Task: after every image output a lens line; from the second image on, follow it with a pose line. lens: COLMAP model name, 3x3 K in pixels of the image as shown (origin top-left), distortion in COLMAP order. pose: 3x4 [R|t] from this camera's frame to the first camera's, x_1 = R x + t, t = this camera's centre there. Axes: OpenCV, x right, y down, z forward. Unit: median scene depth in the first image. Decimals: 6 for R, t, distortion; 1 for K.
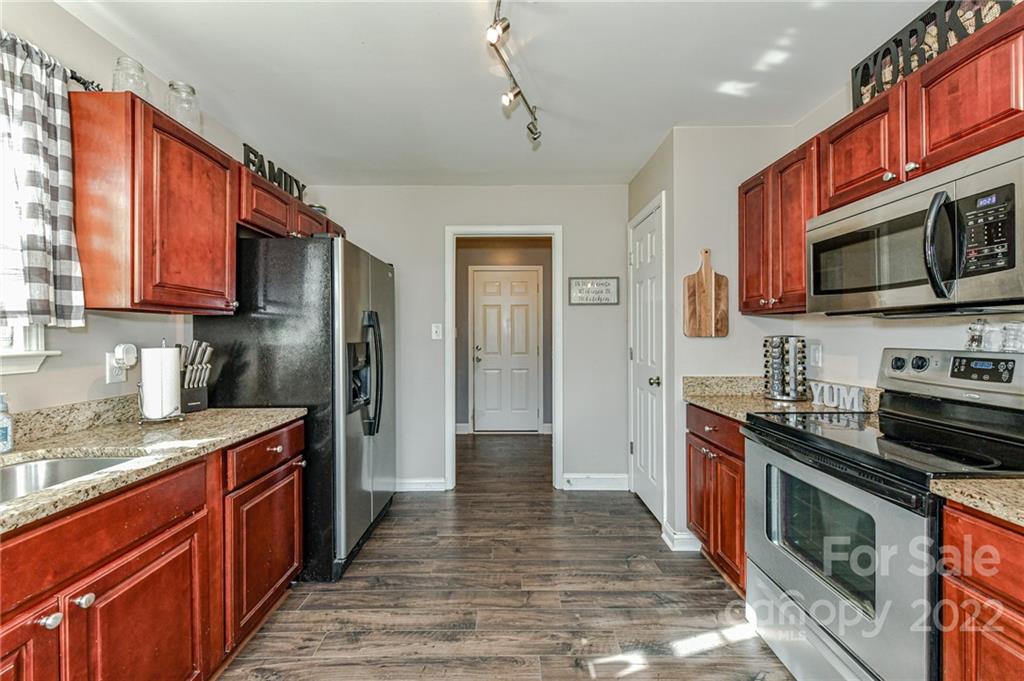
lens RADIAL K [[401.6, 0, 507.7], [0, 401.6, 338.5], [0, 0, 1]] dist [0.000911, -0.000243]
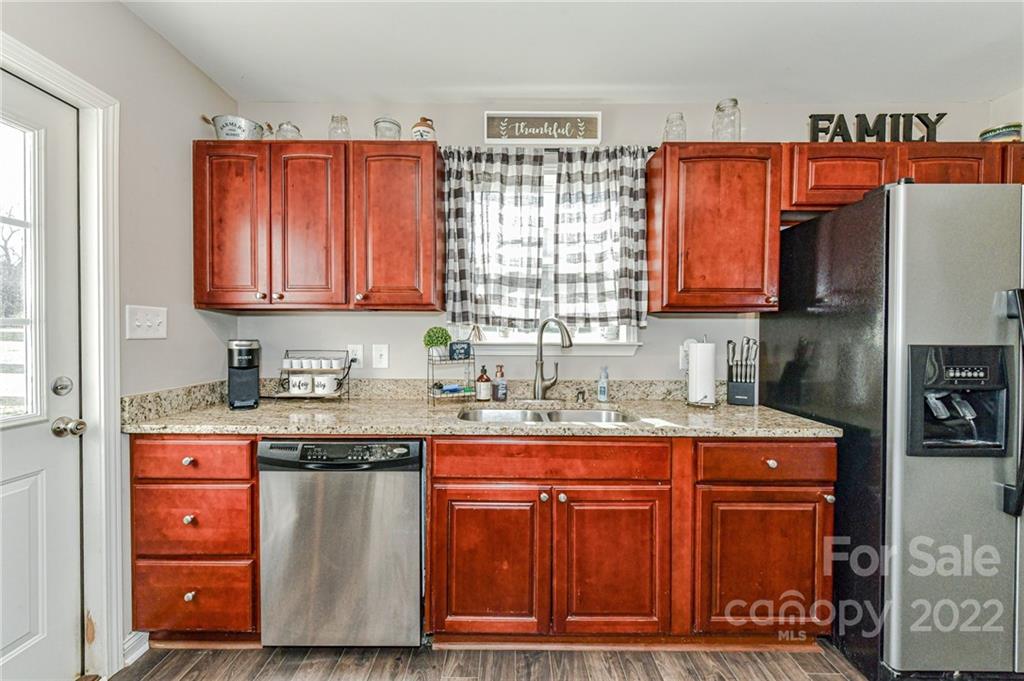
lens RADIAL K [[401.6, 0, 507.7], [0, 401.6, 338.5], [0, 0, 1]] dist [0.000911, -0.000243]
pose [[-0.003472, 0.017217, -0.999846, 0.330750], [-0.011688, 0.999783, 0.017257, -0.003511], [0.999926, 0.011747, -0.003270, 0.476263]]
